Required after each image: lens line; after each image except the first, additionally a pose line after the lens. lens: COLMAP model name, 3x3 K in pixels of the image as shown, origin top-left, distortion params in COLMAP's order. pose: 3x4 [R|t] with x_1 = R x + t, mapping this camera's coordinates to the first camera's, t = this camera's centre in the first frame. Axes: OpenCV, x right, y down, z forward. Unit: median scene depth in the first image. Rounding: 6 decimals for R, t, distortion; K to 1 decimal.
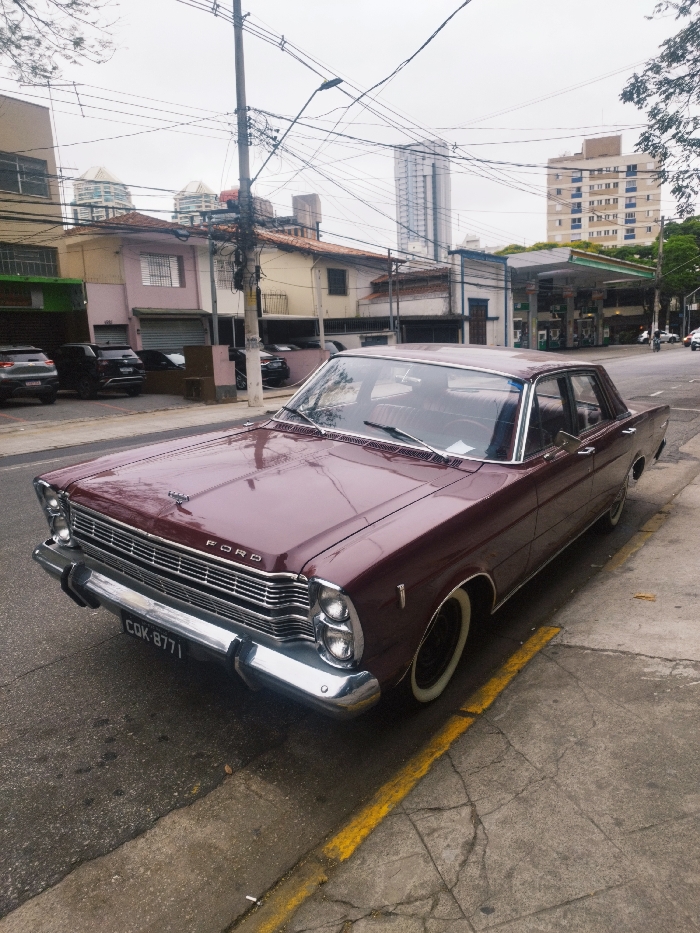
lens RADIAL K [[659.7, 0, 350.0], [0, 659.7, 466.5], [0, 0, 1]] dist [0.002186, -0.005179]
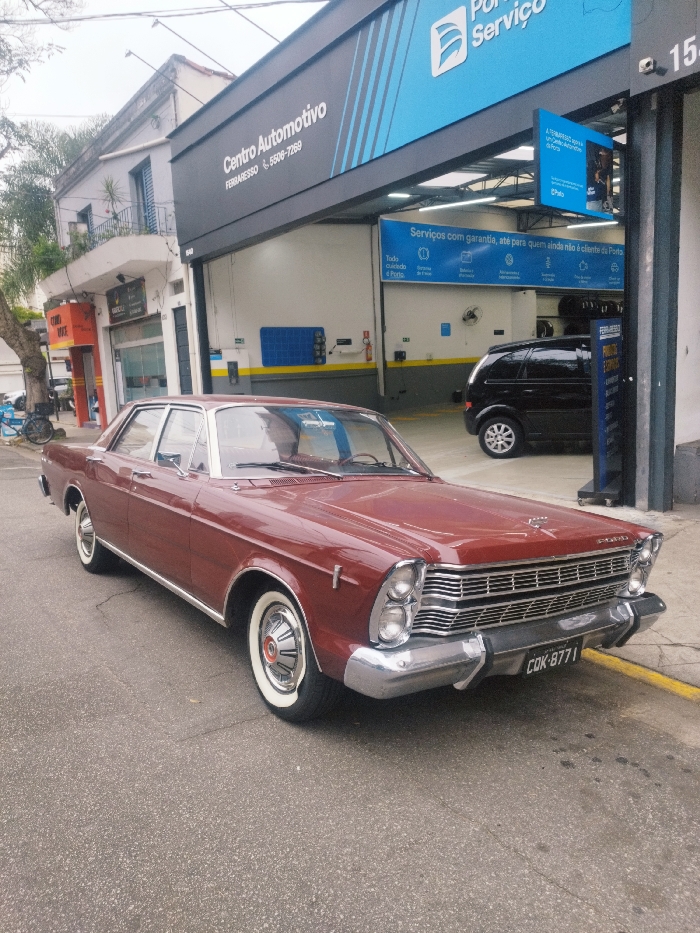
lens RADIAL K [[652.0, 0, 350.0], [0, 652.0, 466.5], [0, 0, 1]] dist [0.000827, -0.003303]
pose [[0.315223, -0.101839, 0.943538, -0.095410], [0.193741, 0.980193, 0.041069, -0.010289], [-0.929031, 0.169856, 0.328710, 0.064564]]
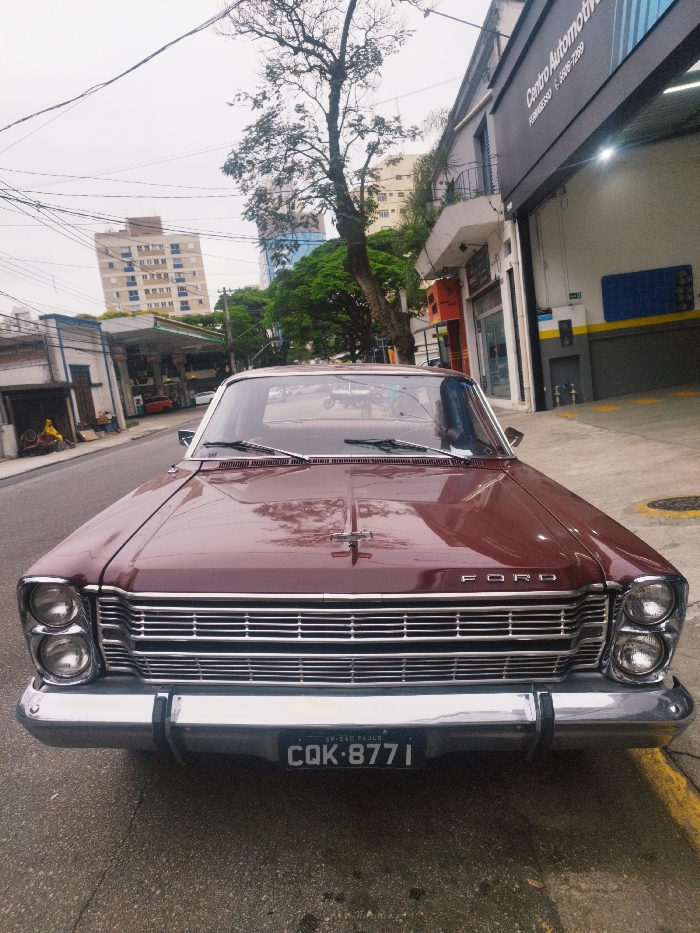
lens RADIAL K [[659.7, 0, 350.0], [0, 659.7, 466.5], [0, 0, 1]] dist [0.002186, -0.005179]
pose [[0.815114, -0.134233, 0.563534, -0.045146], [0.189401, 0.981074, -0.040264, 0.000078], [-0.547464, 0.139554, 0.825111, 0.029219]]
